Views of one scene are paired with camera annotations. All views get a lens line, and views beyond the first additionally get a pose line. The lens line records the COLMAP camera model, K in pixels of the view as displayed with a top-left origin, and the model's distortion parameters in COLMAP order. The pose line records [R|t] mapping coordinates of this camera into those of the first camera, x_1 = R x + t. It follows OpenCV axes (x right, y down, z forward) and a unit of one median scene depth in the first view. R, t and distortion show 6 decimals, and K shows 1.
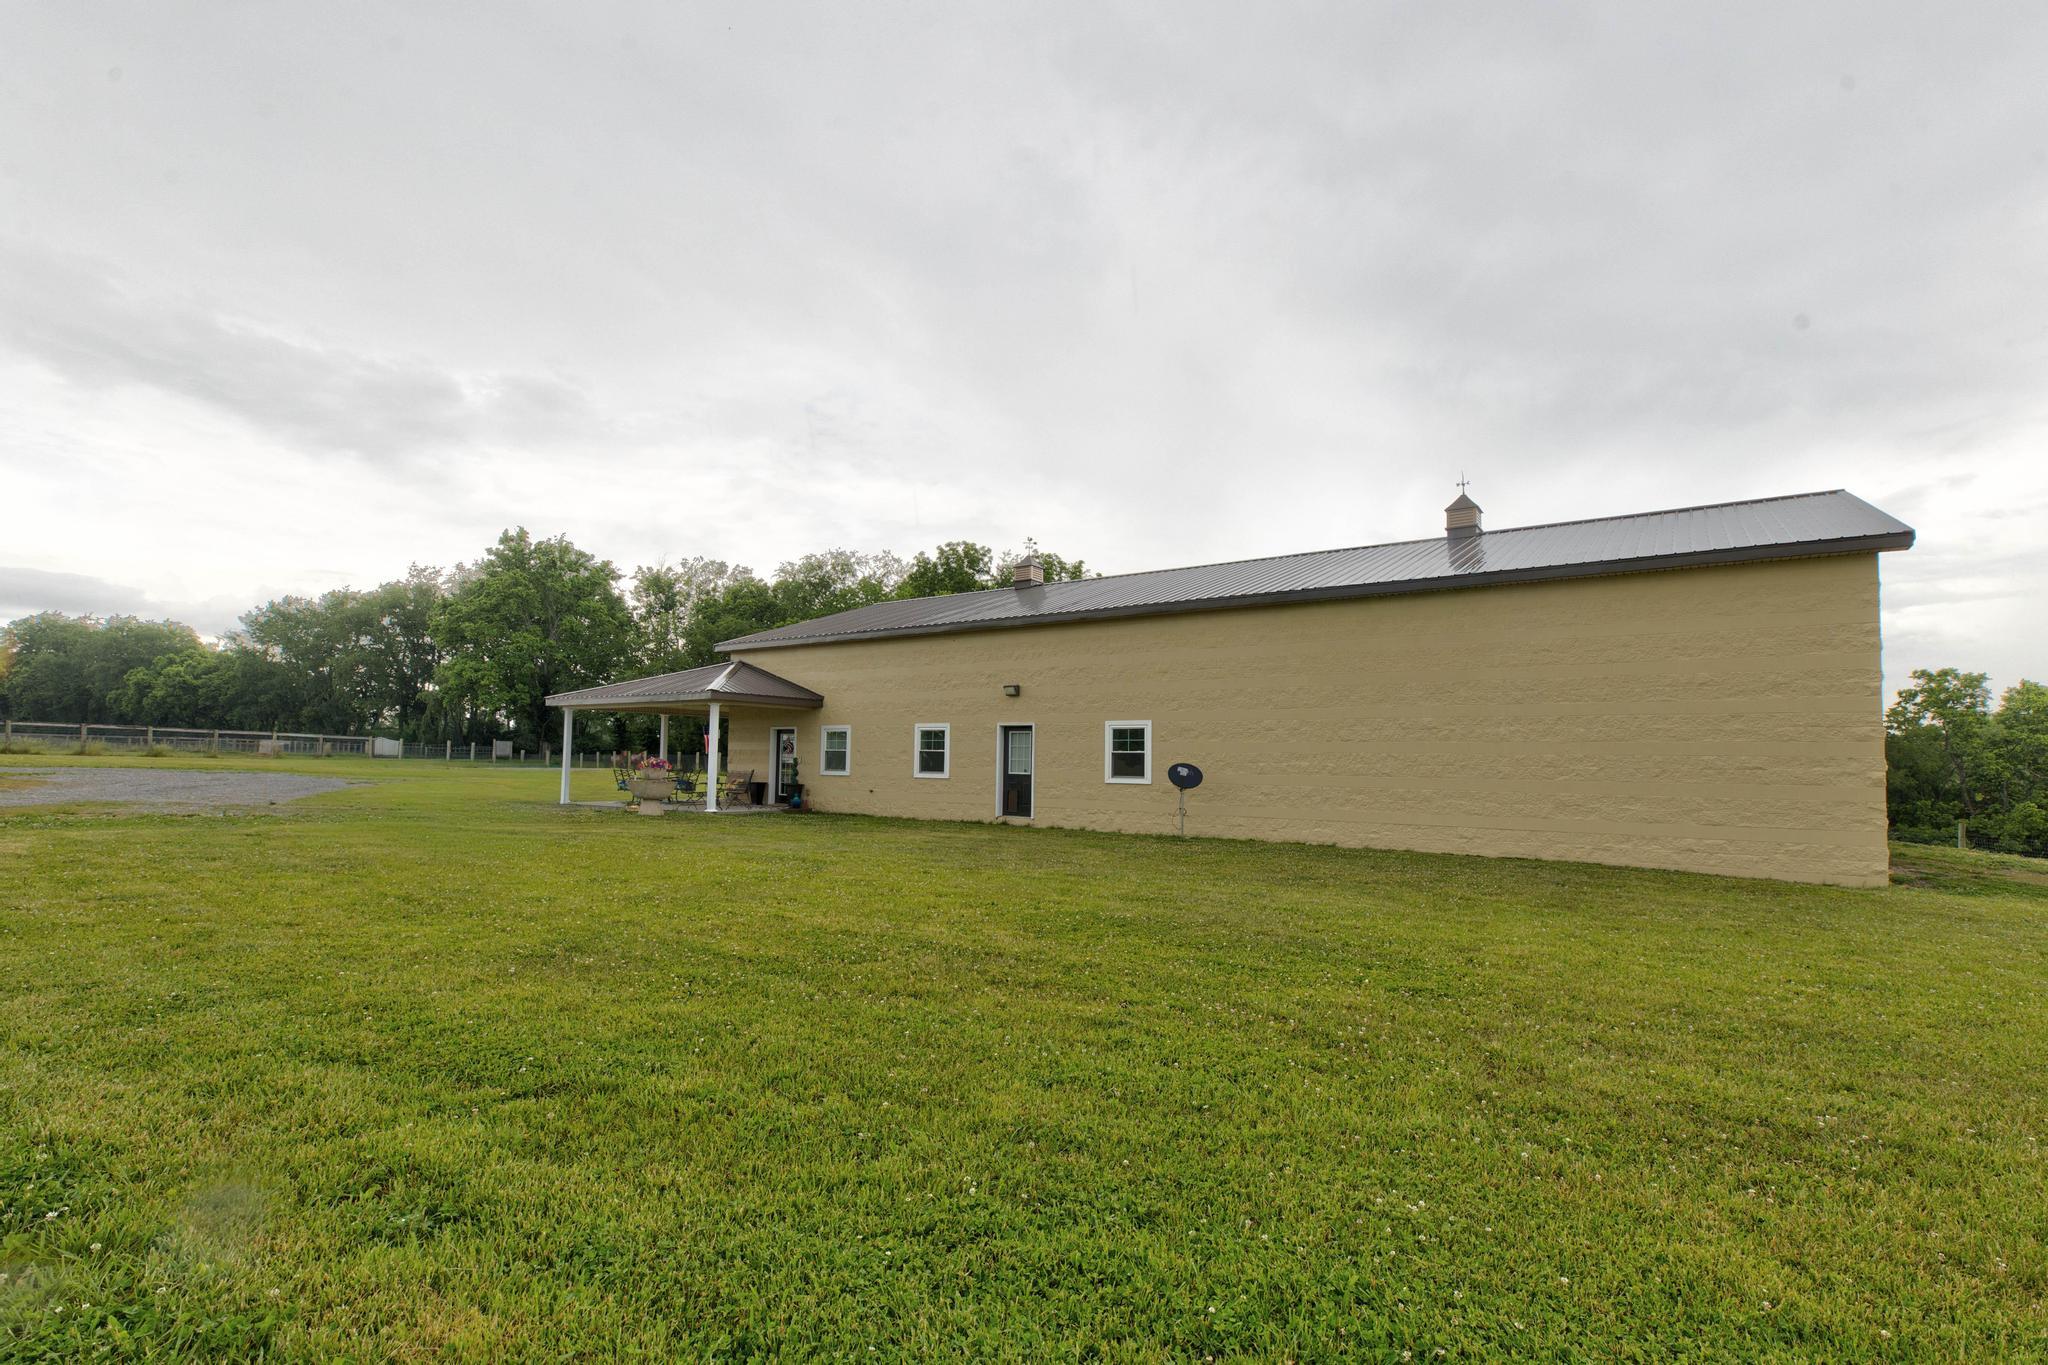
lens RADIAL K [[928.3, 0, 975.2], [0, 928.3, 677.4], [0, 0, 1]] dist [0.002457, 0.000119]
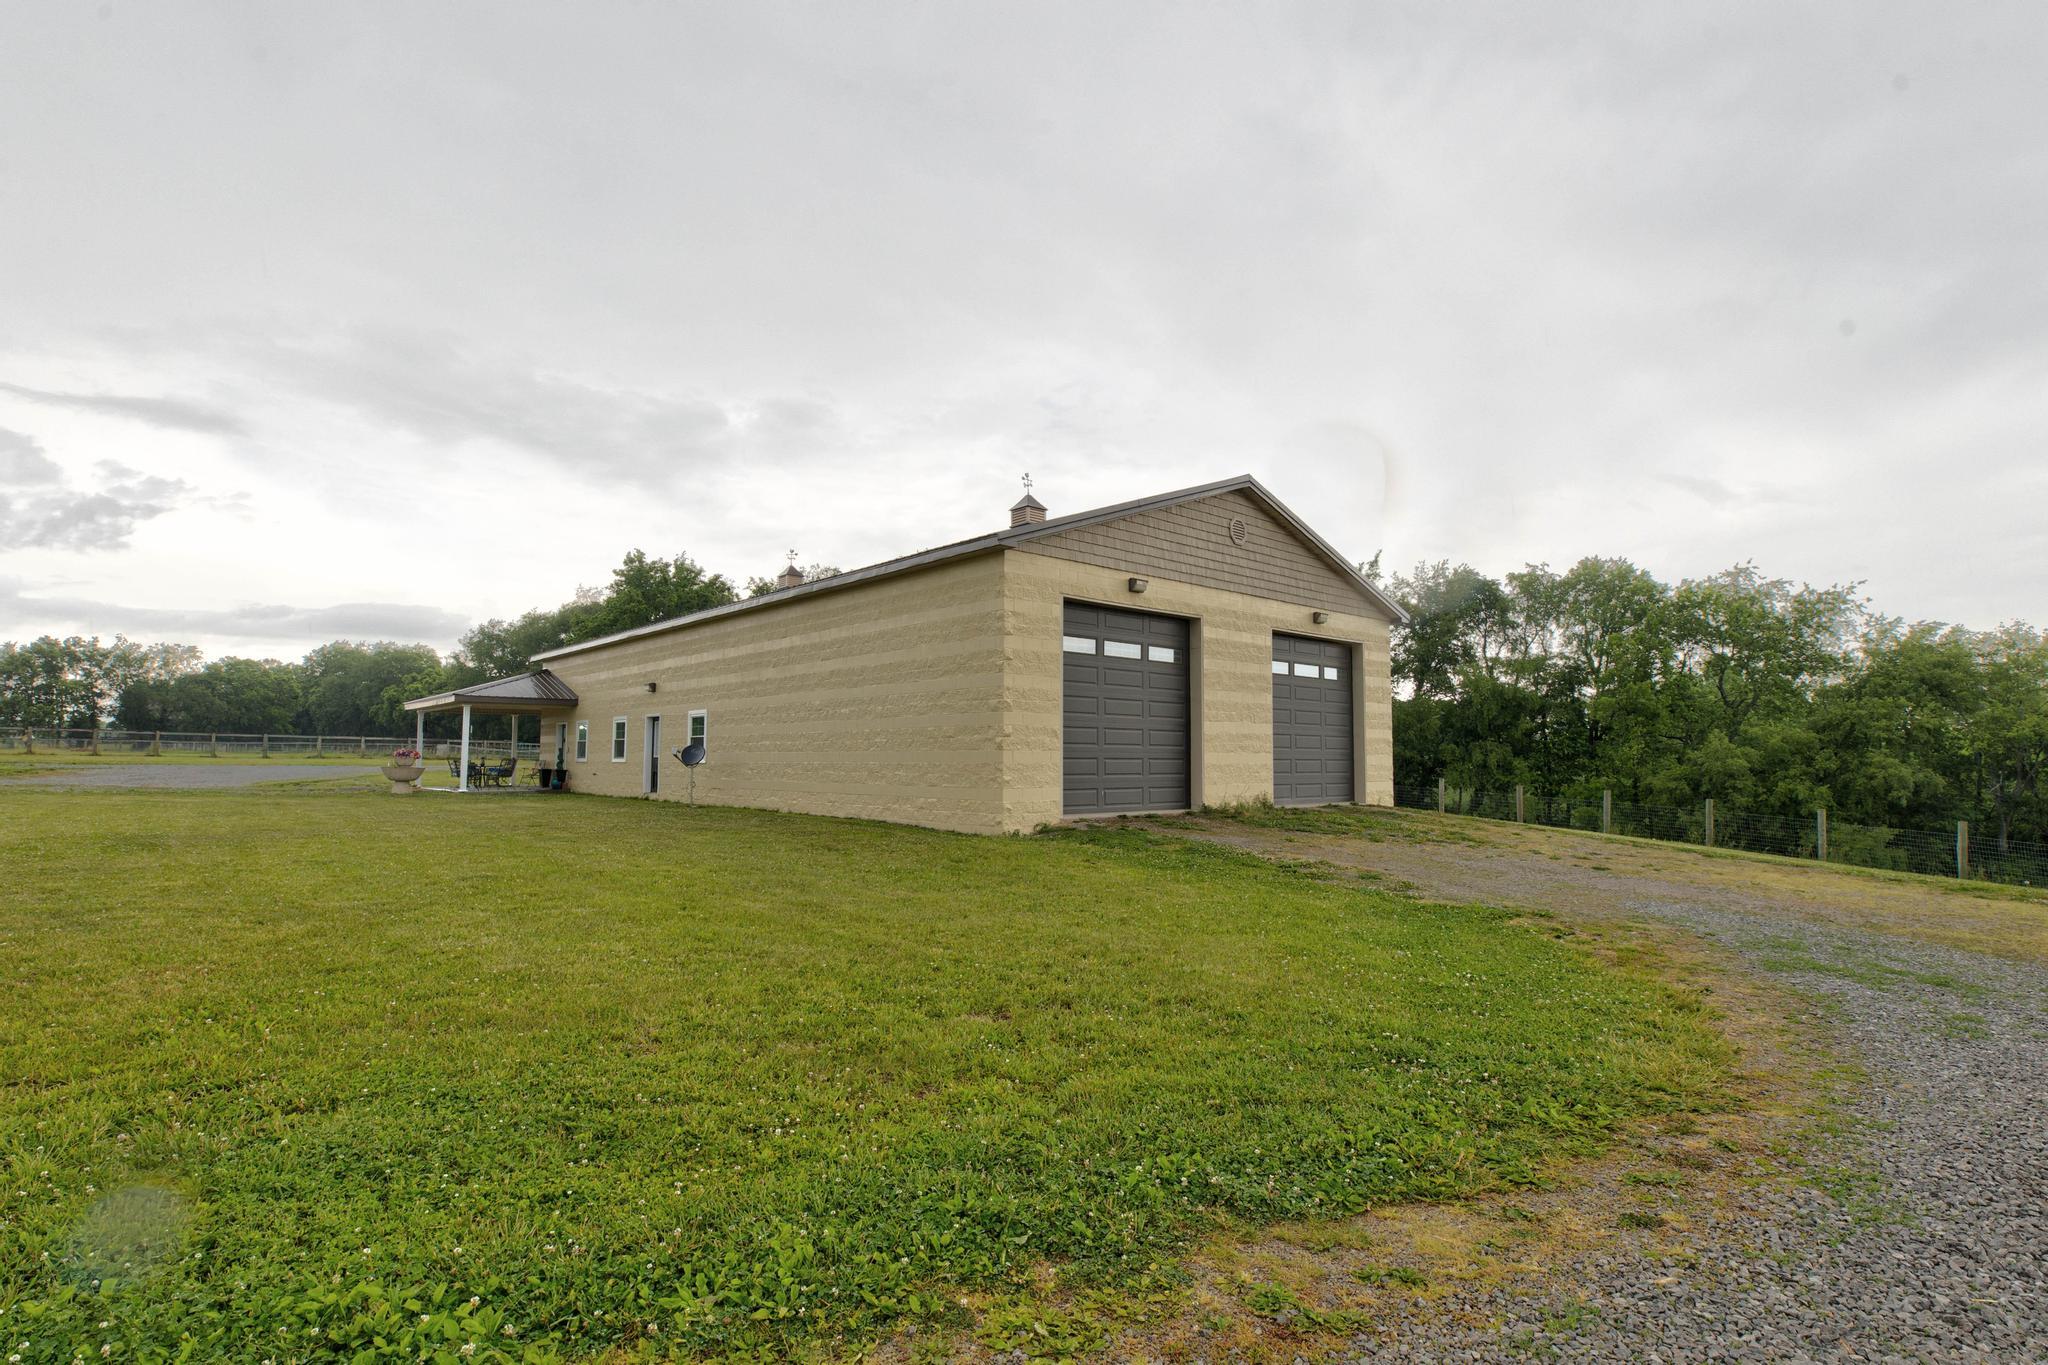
lens RADIAL K [[928.3, 0, 975.2], [0, 928.3, 677.4], [0, 0, 1]] dist [0.002457, 0.000119]
pose [[0.980059, -0.033307, -0.195897, 0.650365], [0.034638, 0.999394, 0.003369, 0.011267], [0.195667, -0.010087, 0.980619, -0.085476]]
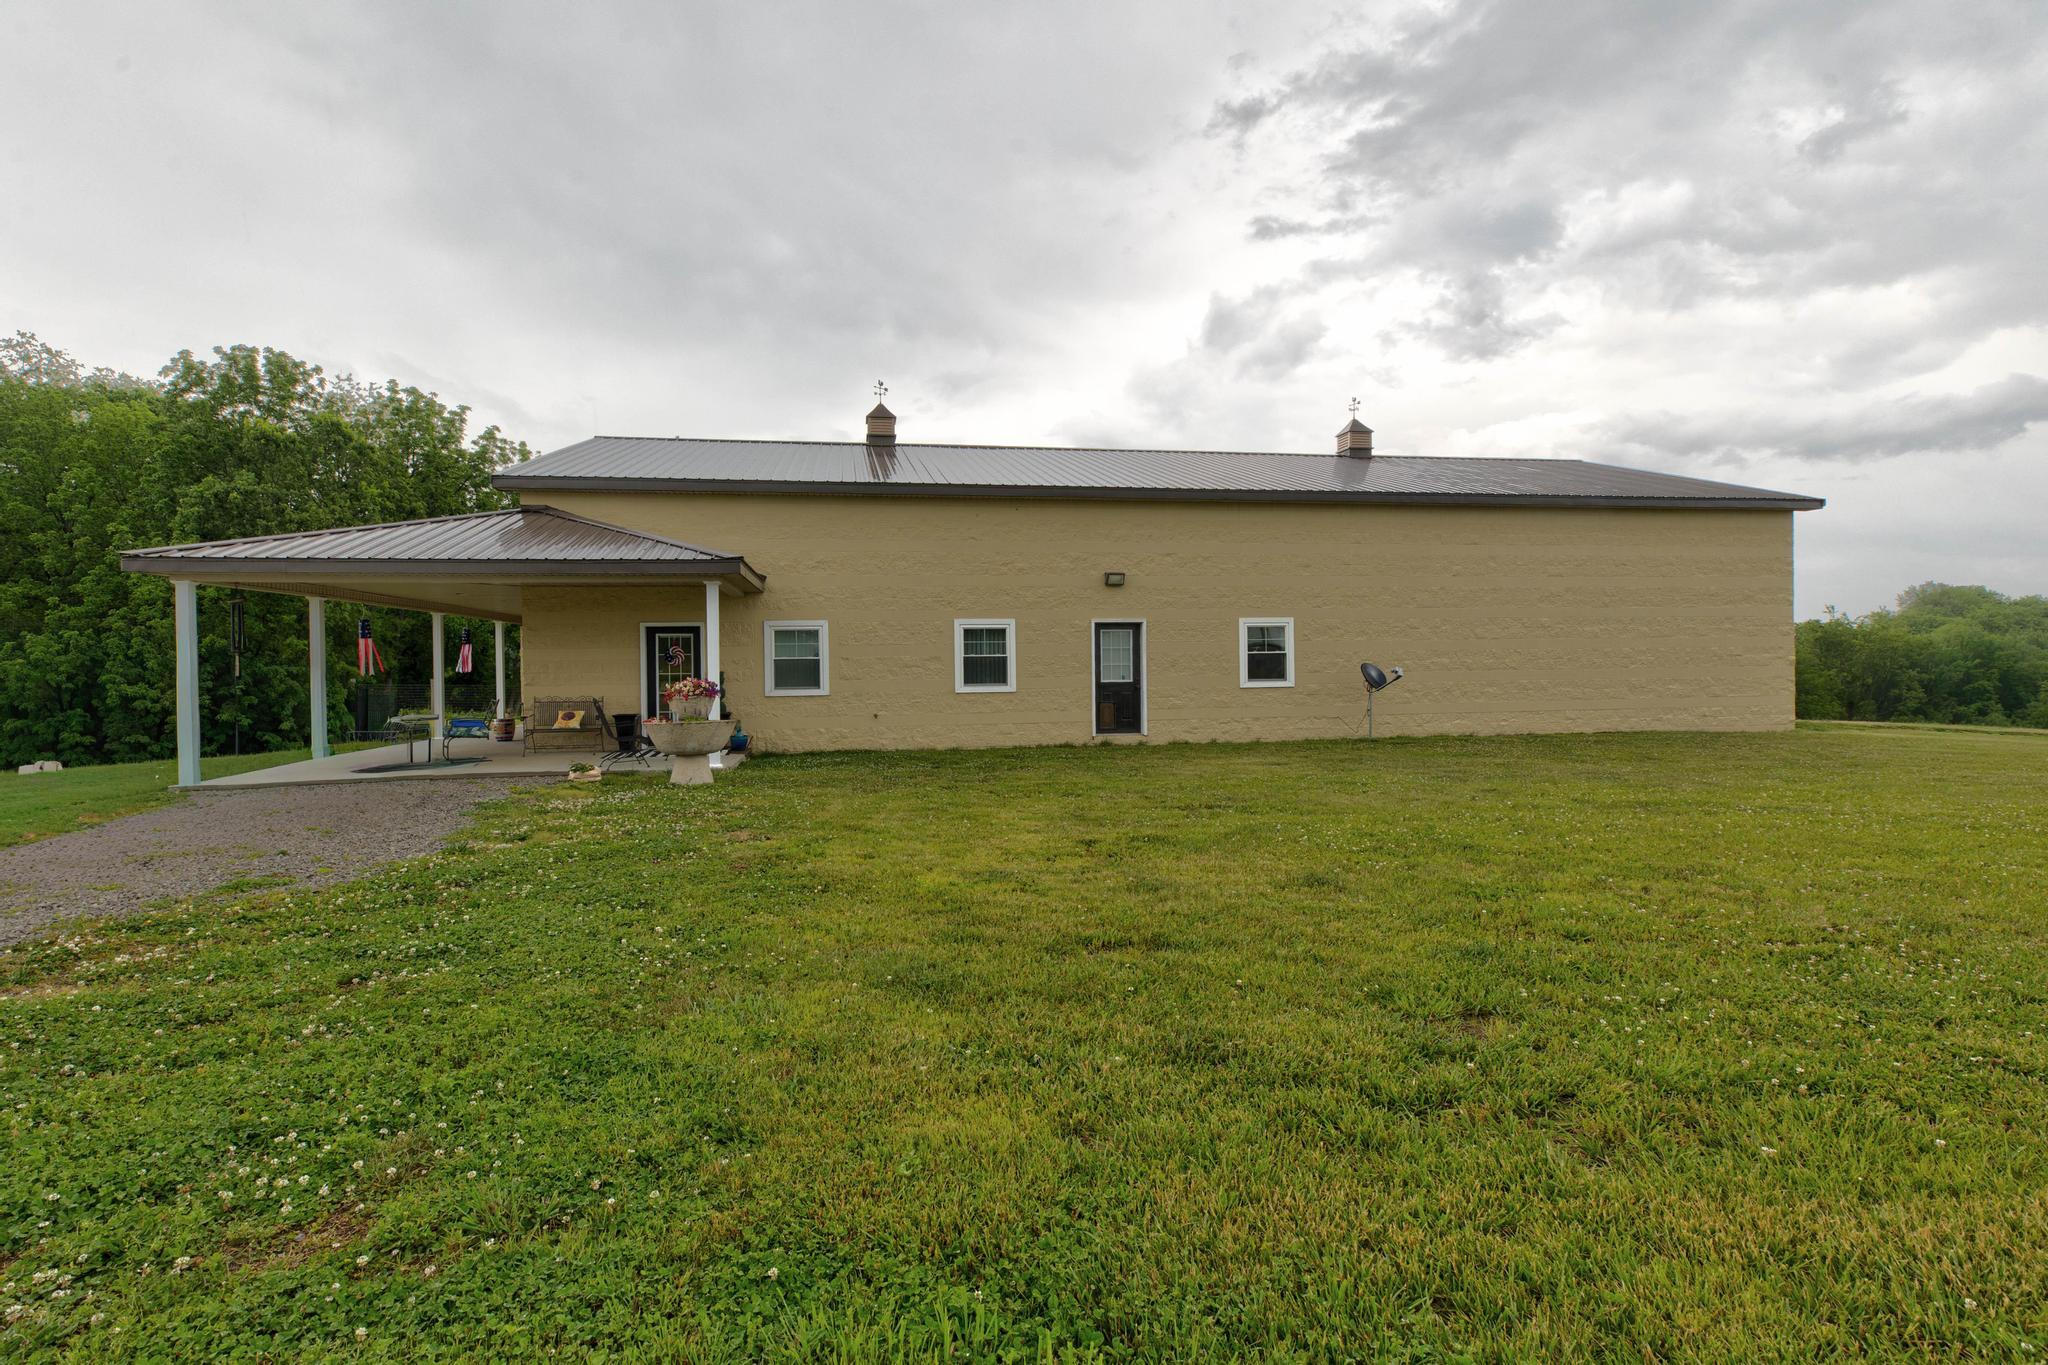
lens RADIAL K [[997.0, 0, 1014.4], [0, 997.0, 646.2], [0, 0, 1]] dist [0.000852, -0.000116]
pose [[0.692390, -0.007620, 0.721483, -0.608609], [-0.041130, 0.997901, 0.050011, 0.031129], [-0.720350, -0.064302, 0.690624, 0.438577]]
